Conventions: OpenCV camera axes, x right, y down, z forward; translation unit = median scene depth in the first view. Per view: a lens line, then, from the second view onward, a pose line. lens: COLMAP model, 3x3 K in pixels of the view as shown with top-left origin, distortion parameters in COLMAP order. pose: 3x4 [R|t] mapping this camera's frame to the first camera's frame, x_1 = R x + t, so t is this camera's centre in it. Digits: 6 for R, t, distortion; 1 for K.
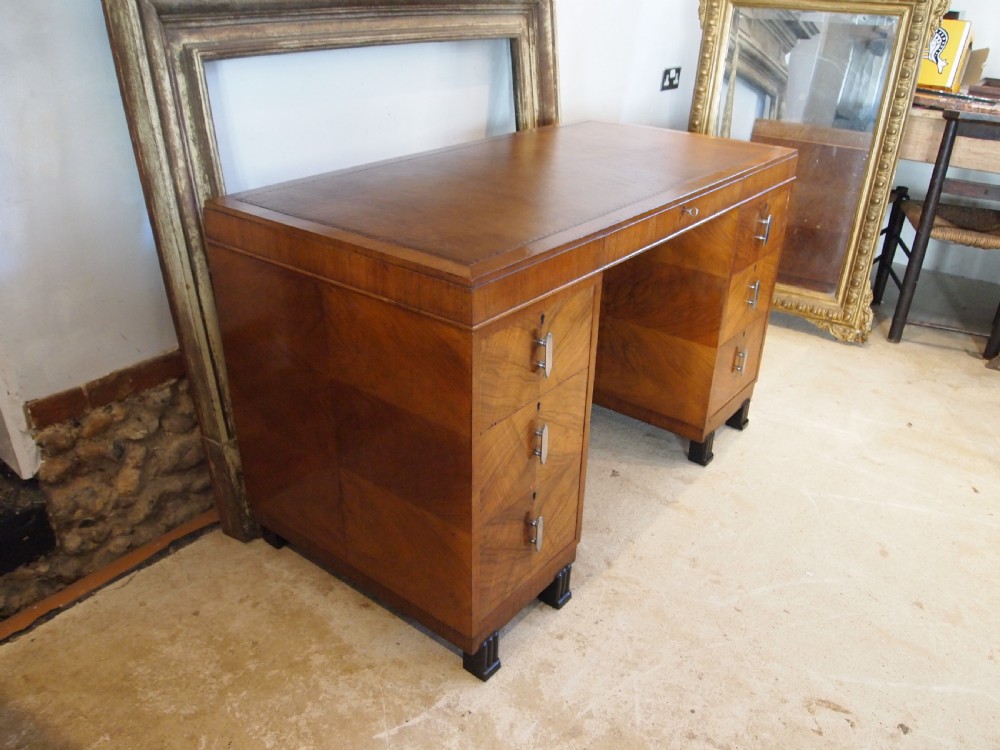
lens RADIAL K [[792.0, 0, 494.6], [0, 792.0, 385.0], [0, 0, 1]] dist [-0.051231, 0.006618]
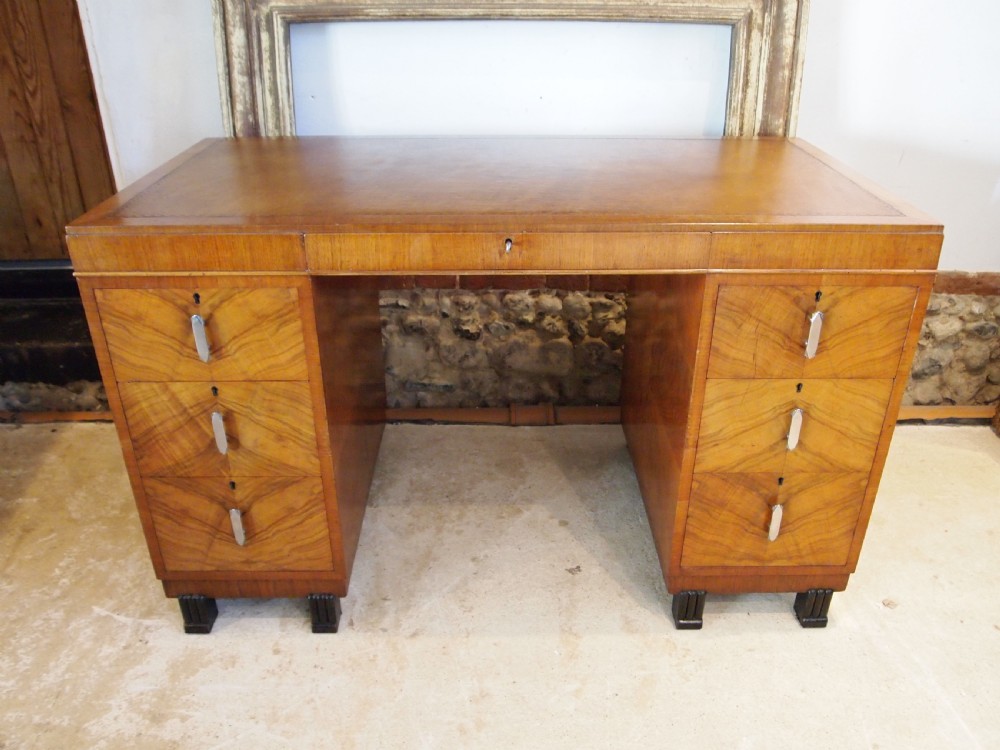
lens RADIAL K [[792.0, 0, 502.7], [0, 792.0, 378.0], [0, 0, 1]] dist [-0.051231, 0.006618]
pose [[0.632317, 0.349737, -0.691274, 0.679707], [-0.351690, 0.924644, 0.146111, -0.181907], [0.690282, 0.150726, 0.707667, 0.418298]]
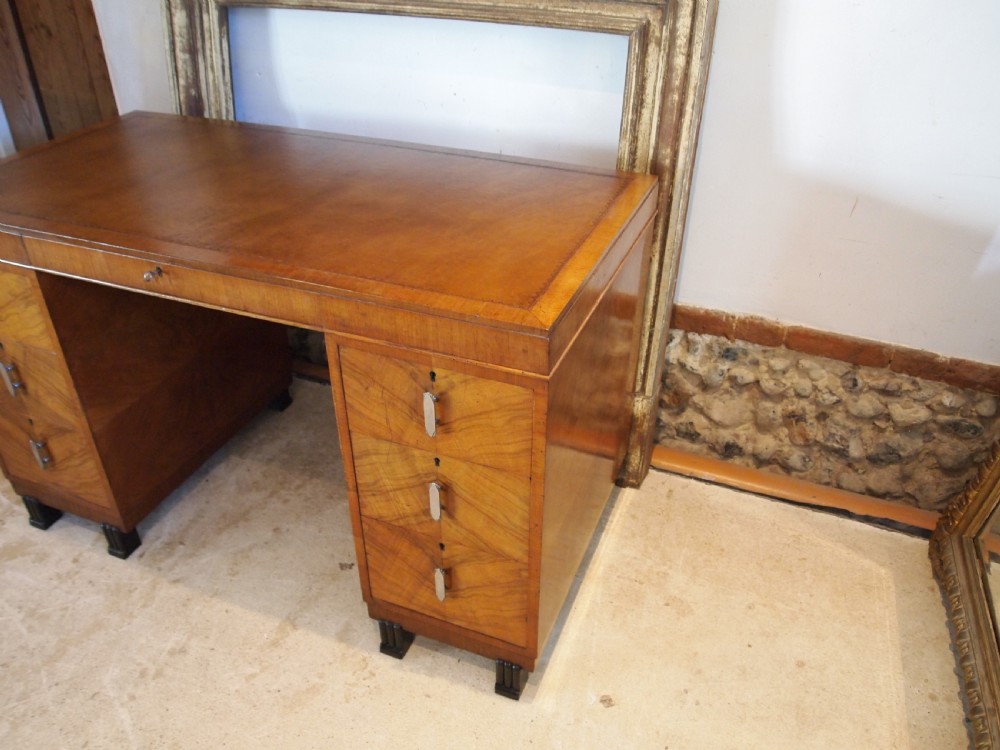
lens RADIAL K [[792.0, 0, 504.9], [0, 792.0, 377.5], [0, 0, 1]] dist [-0.051231, 0.006618]
pose [[0.292218, 0.516117, -0.805129, 0.888930], [-0.443613, 0.818976, 0.363986, -0.495586], [0.847240, 0.250802, 0.468276, 0.814362]]
